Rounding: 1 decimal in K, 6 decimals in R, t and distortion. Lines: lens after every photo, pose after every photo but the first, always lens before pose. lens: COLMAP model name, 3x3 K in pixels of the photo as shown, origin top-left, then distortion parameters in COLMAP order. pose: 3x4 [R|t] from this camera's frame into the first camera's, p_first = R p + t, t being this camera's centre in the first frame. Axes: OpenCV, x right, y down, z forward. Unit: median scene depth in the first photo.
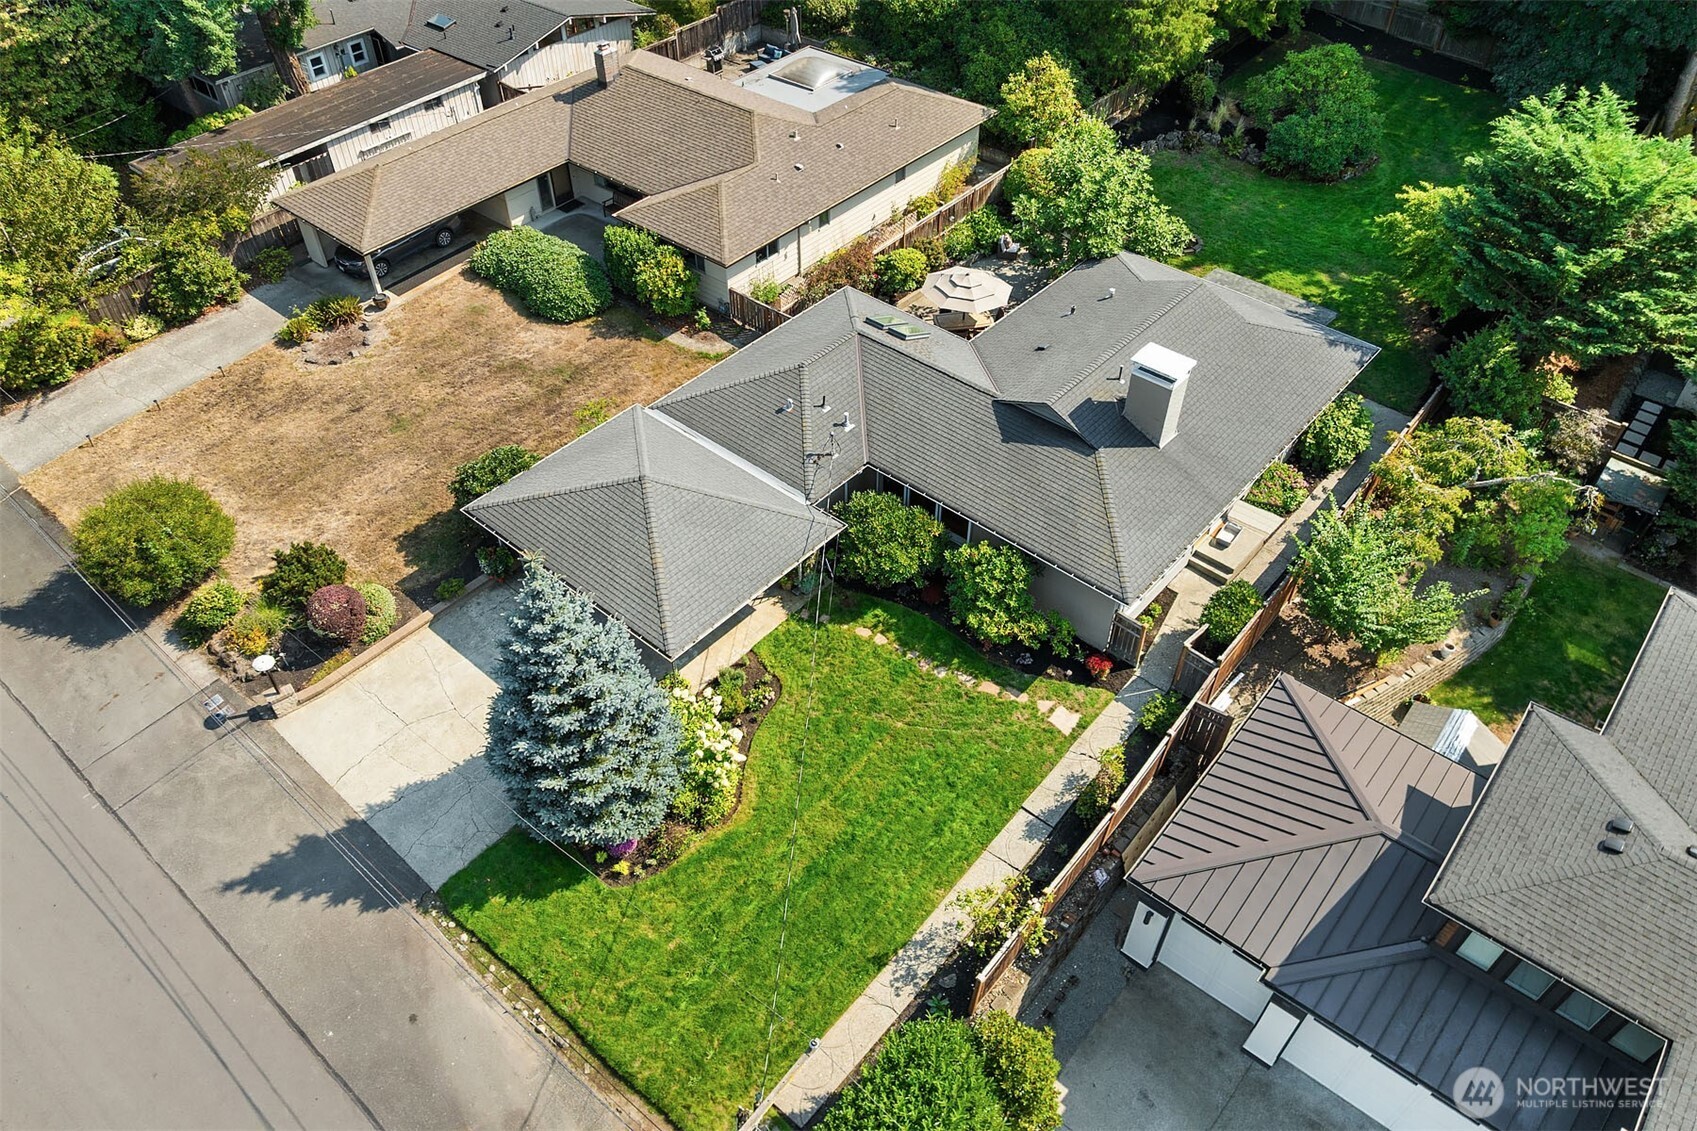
lens RADIAL K [[1174.1, 0, 848.5], [0, 1174.1, 565.5], [0, 0, 1]] dist [-0.038655, -0.000621]
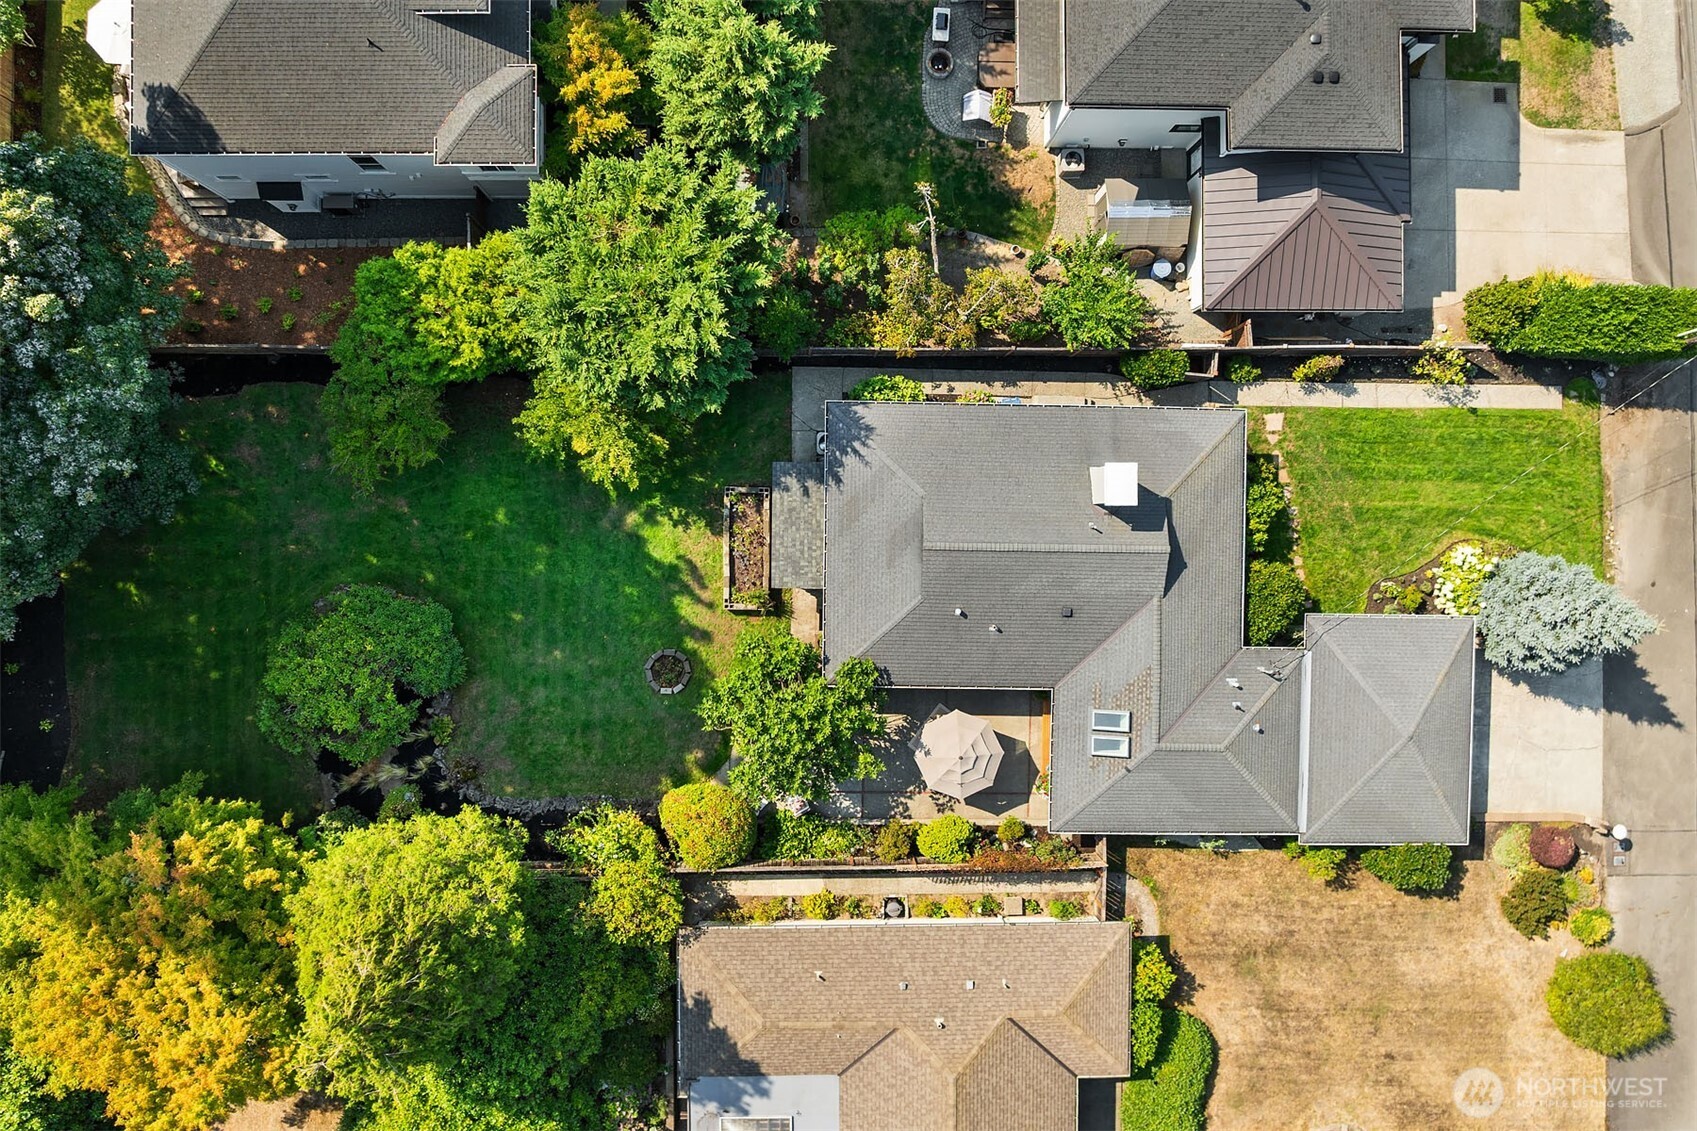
lens RADIAL K [[1174.1, 0, 848.5], [0, 1174.1, 565.5], [0, 0, 1]] dist [-0.038655, -0.000621]
pose [[-0.653797, -0.755545, -0.041257, 0.373003], [0.517527, -0.486278, 0.704059, -1.037151], [-0.552011, 0.438960, 0.708942, 0.264371]]
